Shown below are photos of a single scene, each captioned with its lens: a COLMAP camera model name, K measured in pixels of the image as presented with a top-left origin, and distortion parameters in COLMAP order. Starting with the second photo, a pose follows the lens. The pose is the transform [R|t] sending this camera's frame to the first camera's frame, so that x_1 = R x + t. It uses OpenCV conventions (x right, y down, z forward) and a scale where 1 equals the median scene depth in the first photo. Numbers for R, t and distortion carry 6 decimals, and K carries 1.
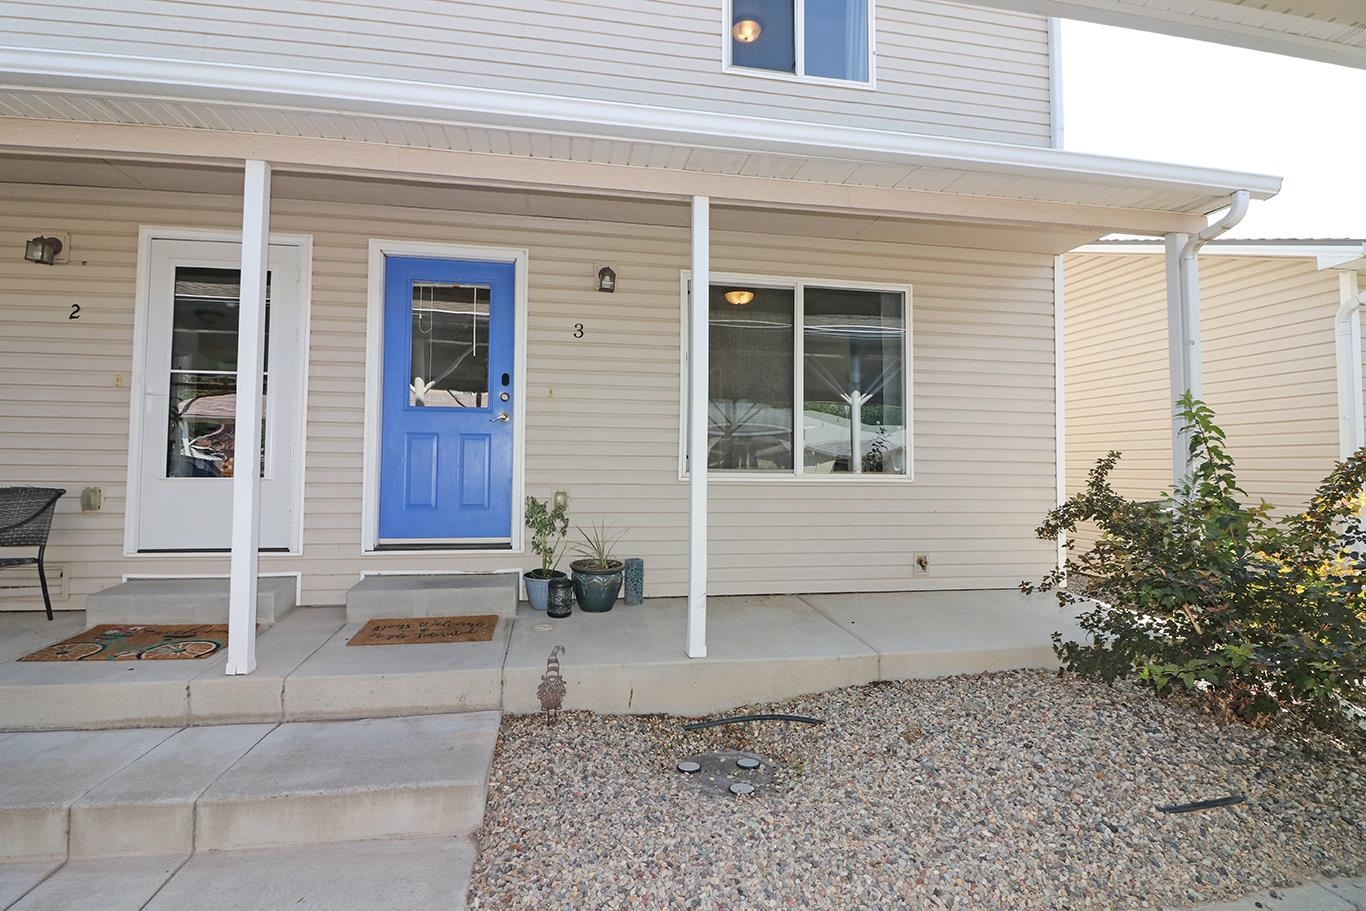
lens RADIAL K [[643.7, 0, 679.6], [0, 643.7, 449.0], [0, 0, 1]] dist [0.001098, -0.009929]
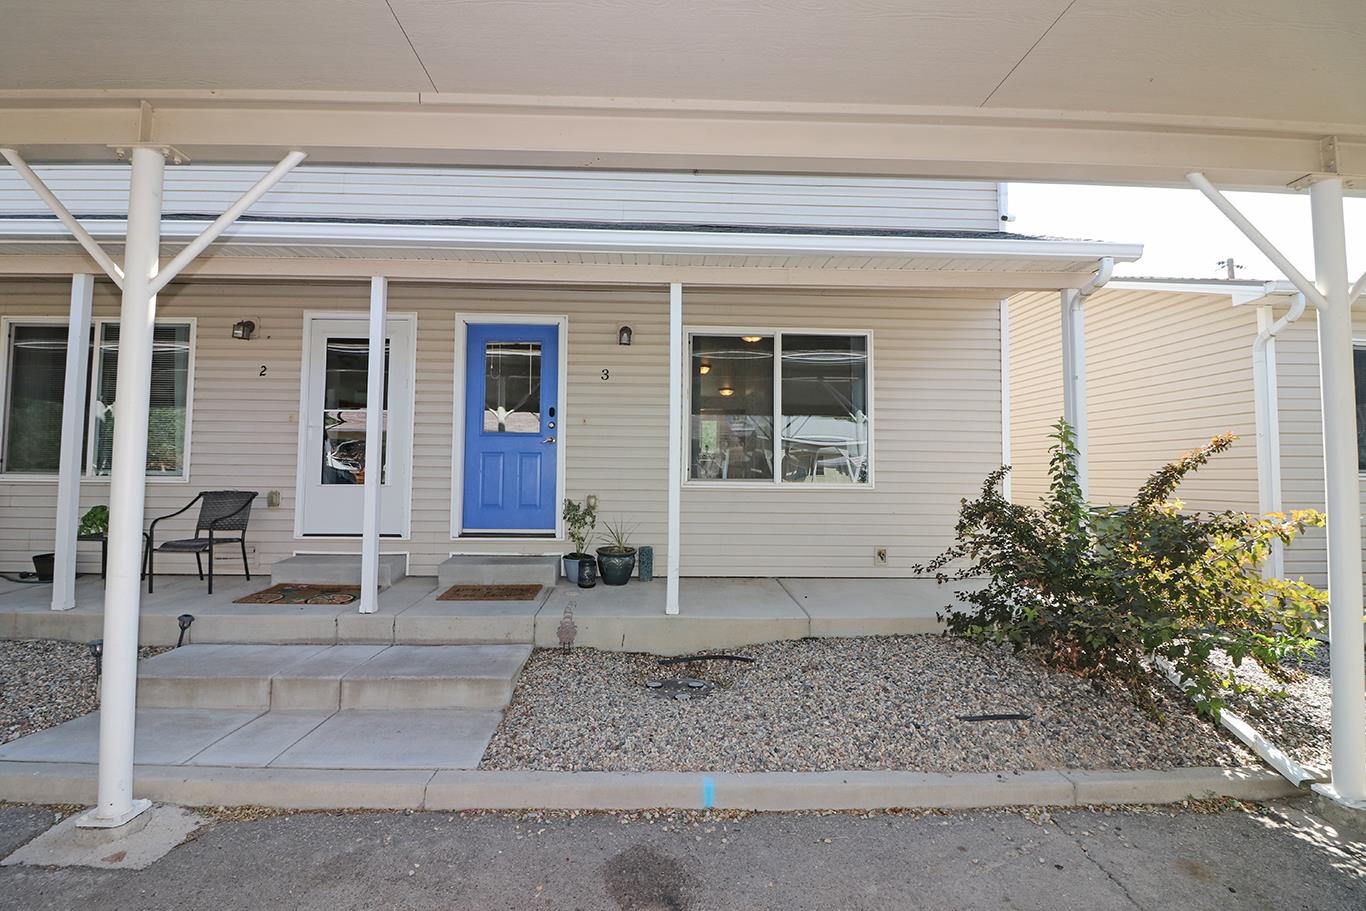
lens RADIAL K [[610.0, 0, 680.3], [0, 610.0, 453.1], [0, 0, 1]] dist [0.000281, -0.000016]
pose [[0.991297, -0.004271, -0.131577, 0.206344], [0.003281, 0.999965, -0.007743, -0.014195], [0.131605, 0.007244, 0.991276, -0.290078]]
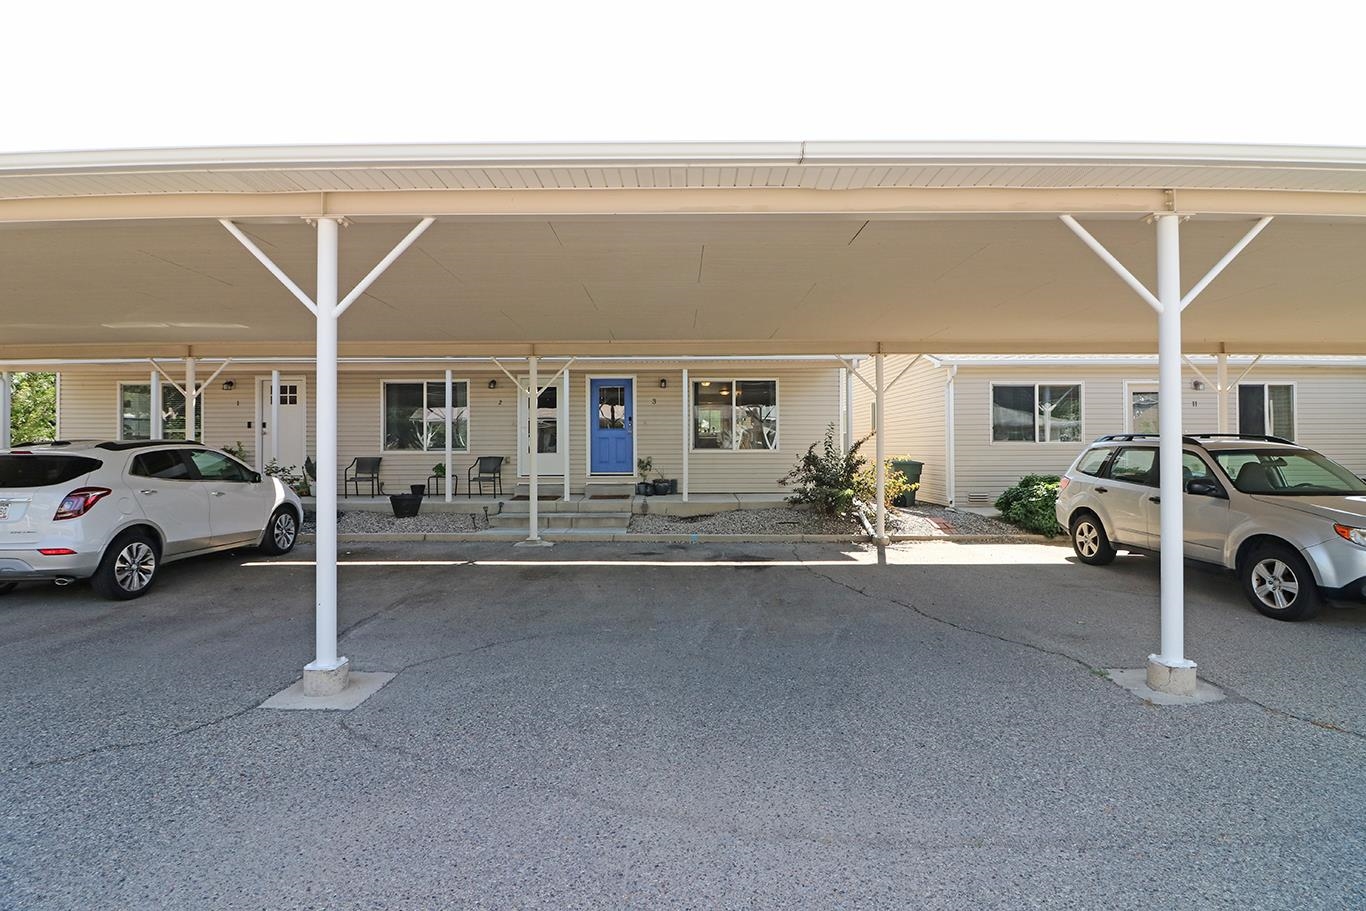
lens RADIAL K [[643.7, 0, 679.6], [0, 643.7, 449.0], [0, 0, 1]] dist [0.001098, -0.009929]
pose [[0.984271, -0.012132, -0.176247, 0.590935], [0.017772, 0.999378, 0.030456, -0.070281], [0.175768, -0.033110, 0.983875, -2.341306]]
